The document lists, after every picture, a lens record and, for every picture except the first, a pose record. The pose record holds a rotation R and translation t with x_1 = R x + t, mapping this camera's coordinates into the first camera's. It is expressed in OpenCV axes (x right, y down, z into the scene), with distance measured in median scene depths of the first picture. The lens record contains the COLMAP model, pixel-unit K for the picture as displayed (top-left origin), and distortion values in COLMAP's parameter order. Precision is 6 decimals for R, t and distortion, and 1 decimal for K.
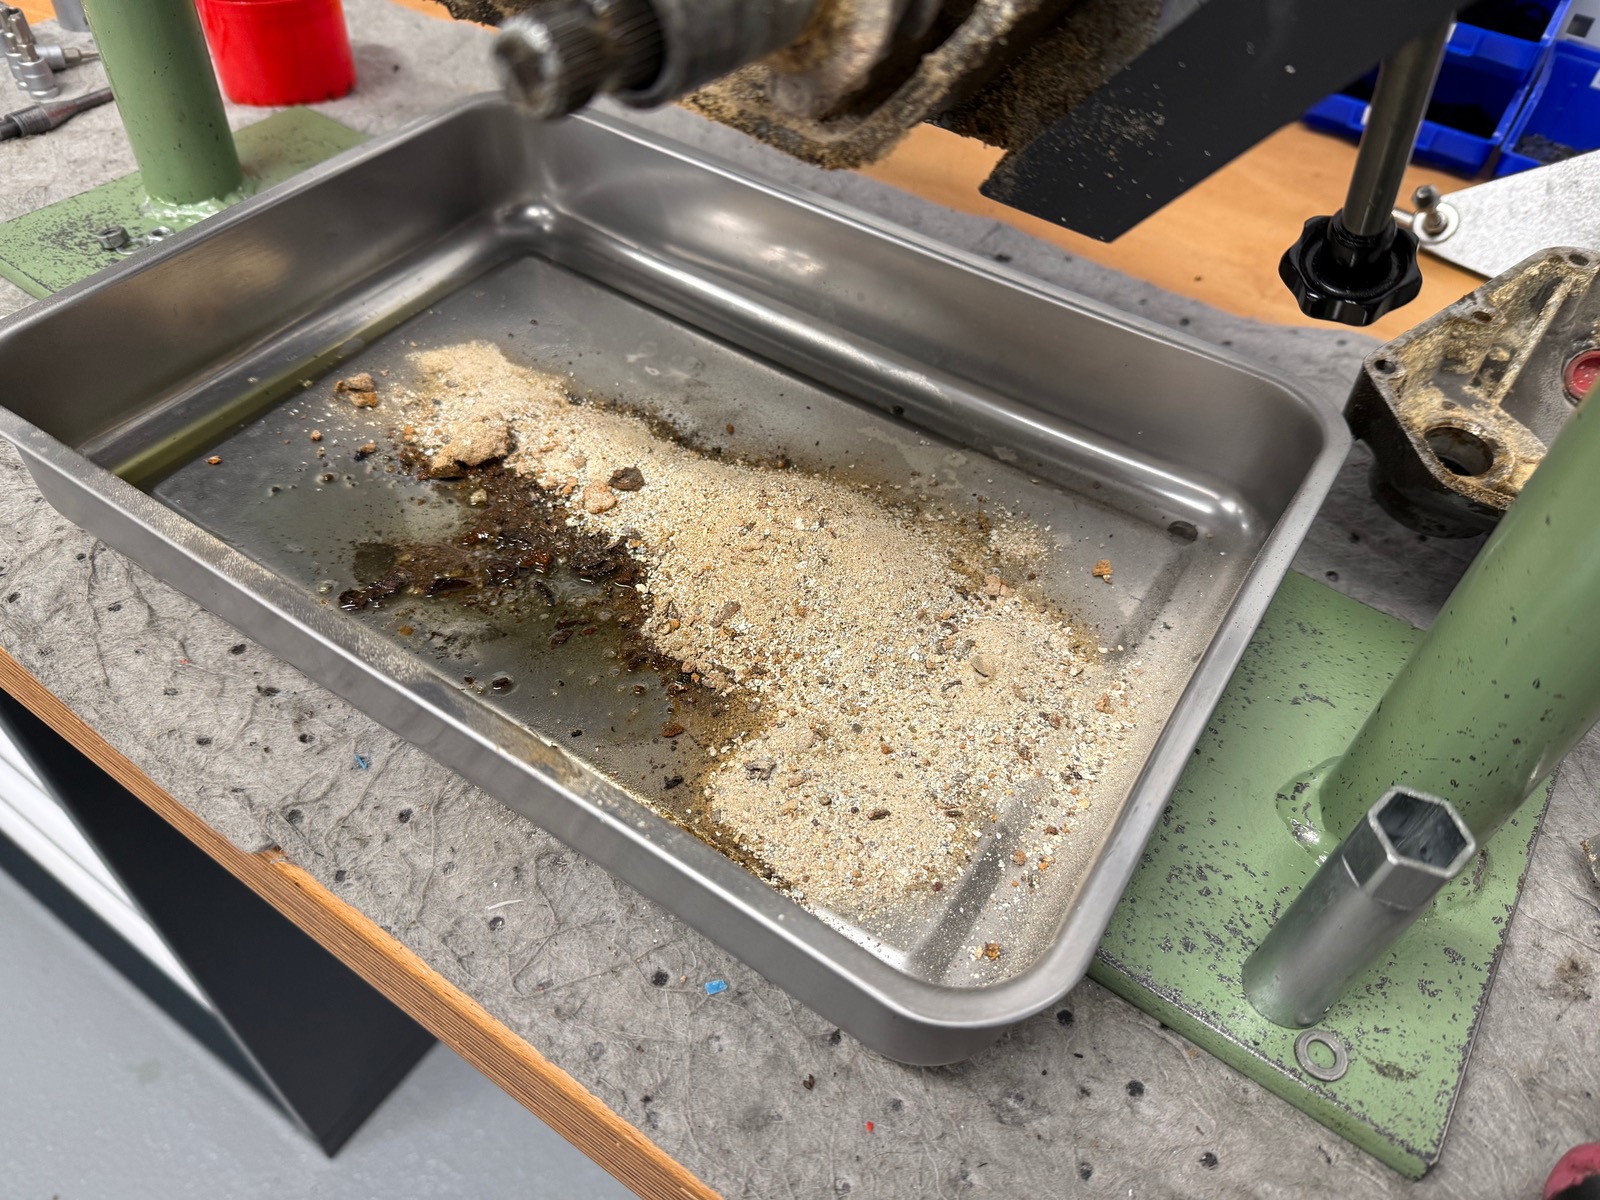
lens RADIAL K [[1166.0, 0, 765.9], [0, 1166.0, 600.6], [0, 0, 1]] dist [-0.000700, -0.001516]
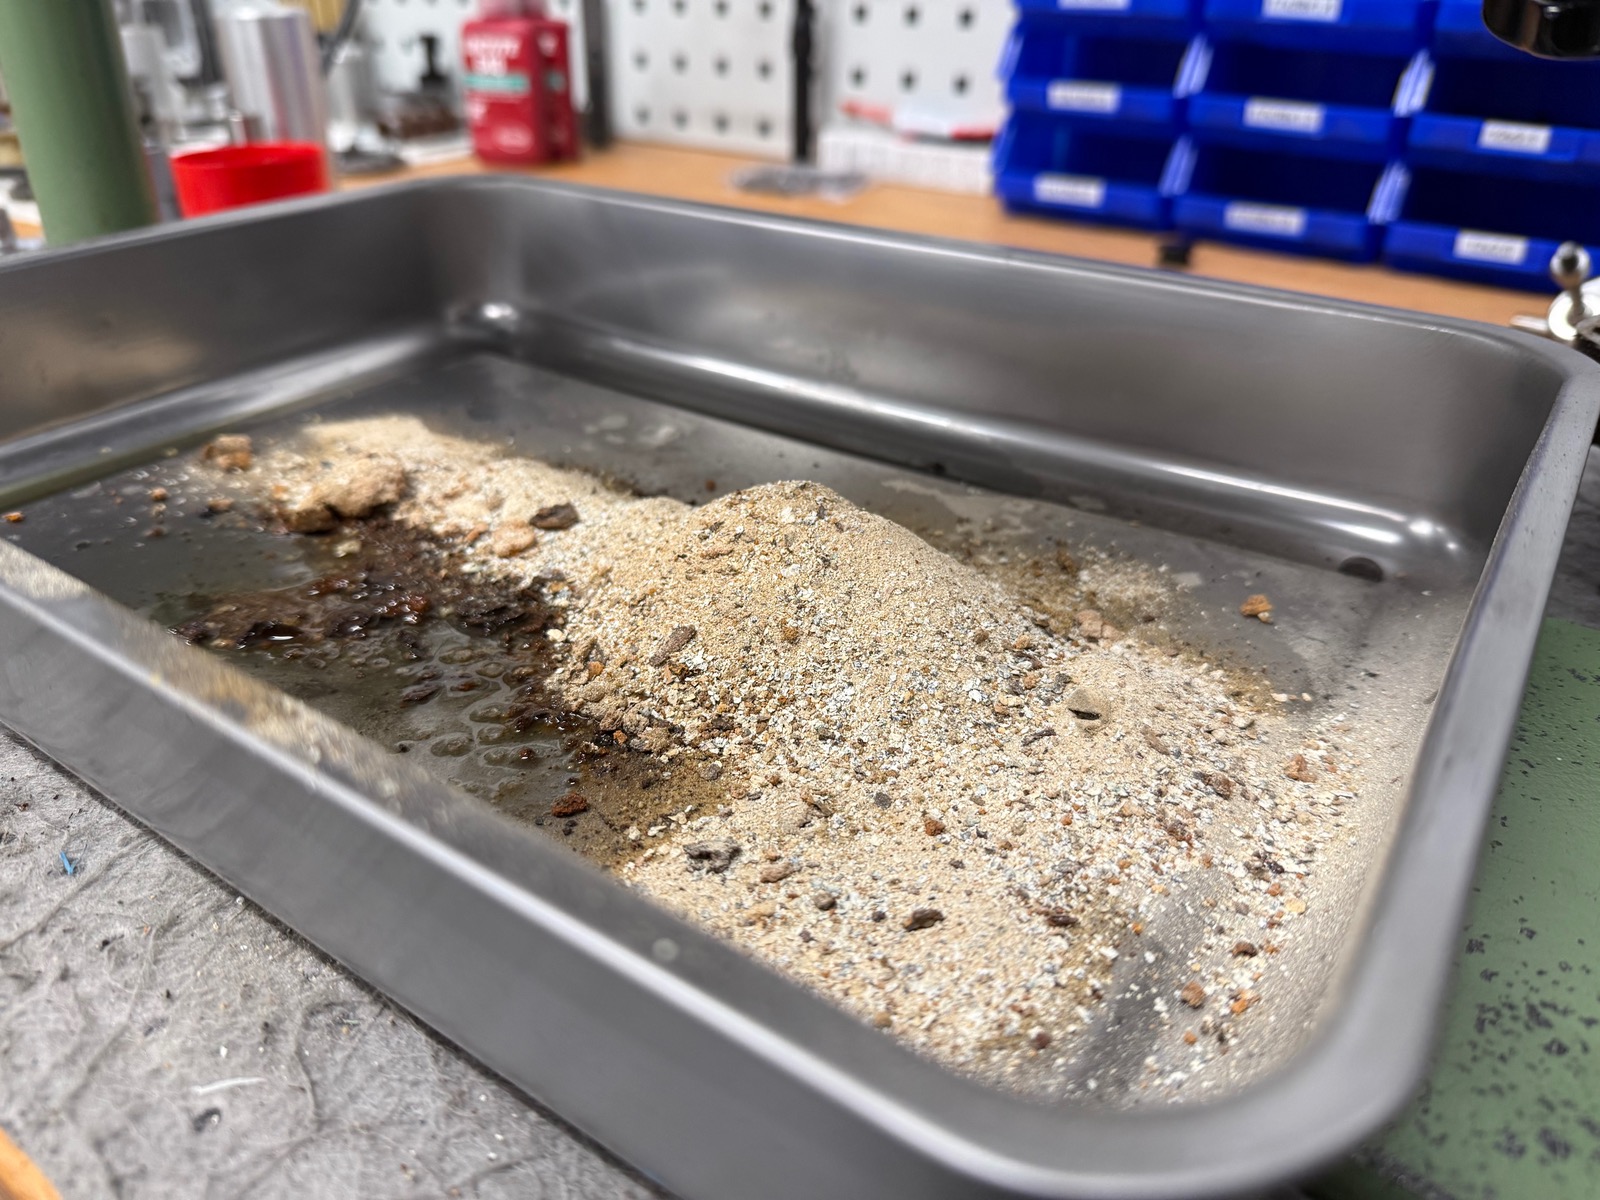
lens RADIAL K [[1203.1, 0, 760.3], [0, 1203.1, 560.8], [0, 0, 1]] dist [0.069539, -0.330809]
pose [[0.998709, -0.019894, -0.046746, 0.045902], [0.003286, 0.943504, -0.331346, 0.190909], [0.050697, 0.330765, 0.942351, 0.370649]]
